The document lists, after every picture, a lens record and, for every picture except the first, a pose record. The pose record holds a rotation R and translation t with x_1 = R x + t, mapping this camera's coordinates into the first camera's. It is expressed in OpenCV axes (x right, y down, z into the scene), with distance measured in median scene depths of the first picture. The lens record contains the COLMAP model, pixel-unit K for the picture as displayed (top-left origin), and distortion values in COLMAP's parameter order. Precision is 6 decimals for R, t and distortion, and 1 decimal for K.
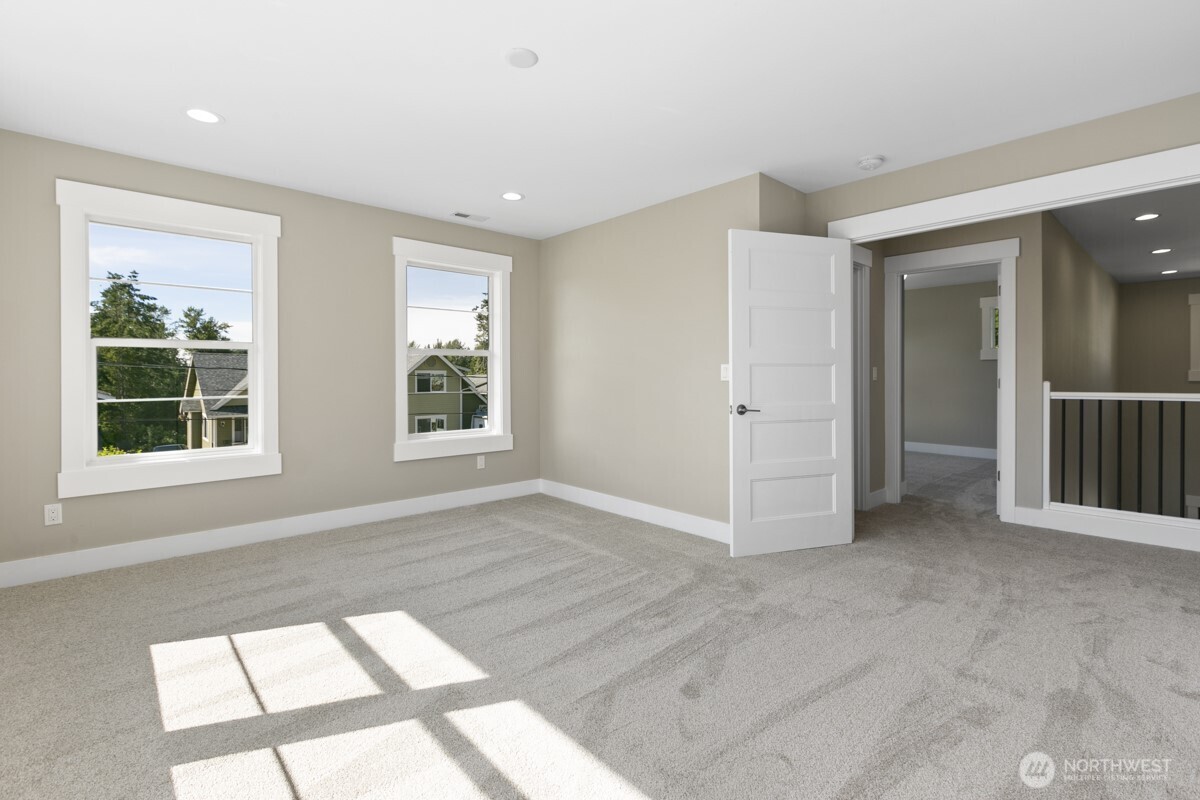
lens RADIAL K [[542.6, 0, 603.4], [0, 542.6, 391.7], [0, 0, 1]] dist [0.011912, -0.002076]
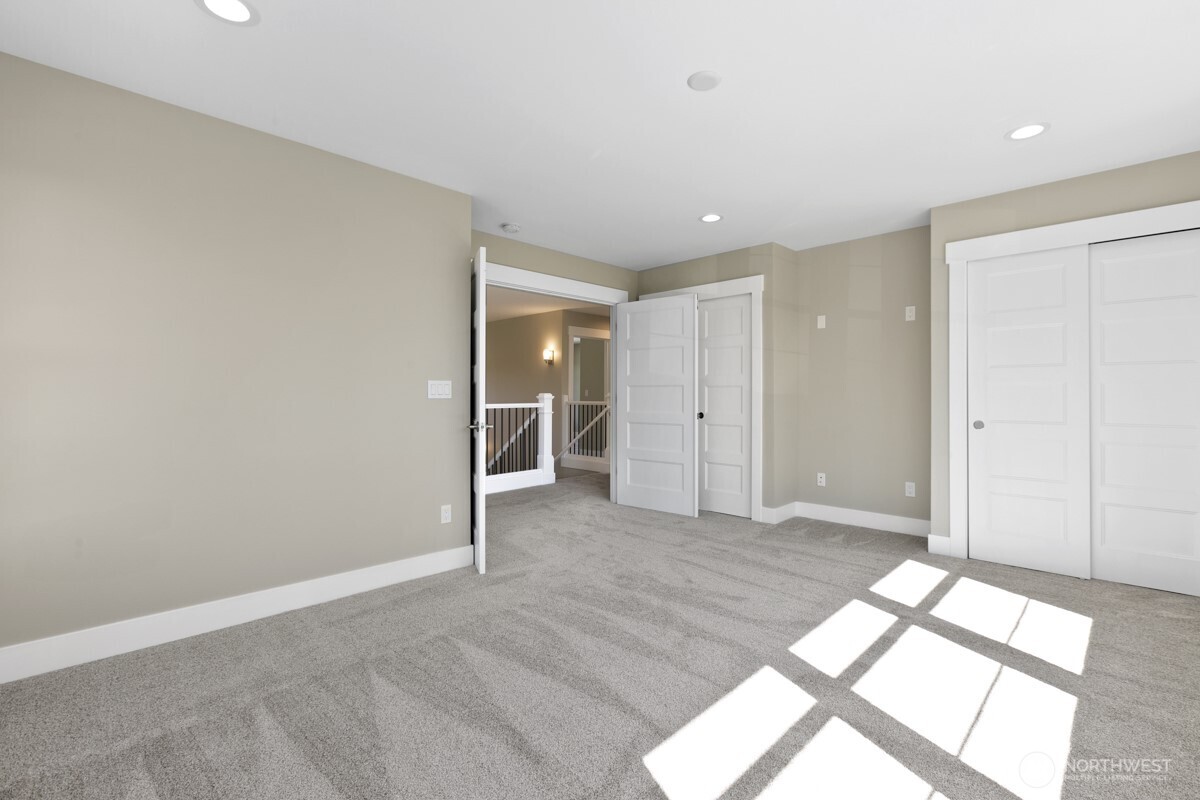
lens RADIAL K [[542.6, 0, 596.8], [0, 542.6, 396.9], [0, 0, 1]] dist [0.011912, -0.002076]
pose [[-0.053422, 0.009137, 0.998530, -1.319053], [0.024091, 0.999679, -0.007859, -0.015796], [-0.998281, 0.023636, -0.053625, 1.423638]]
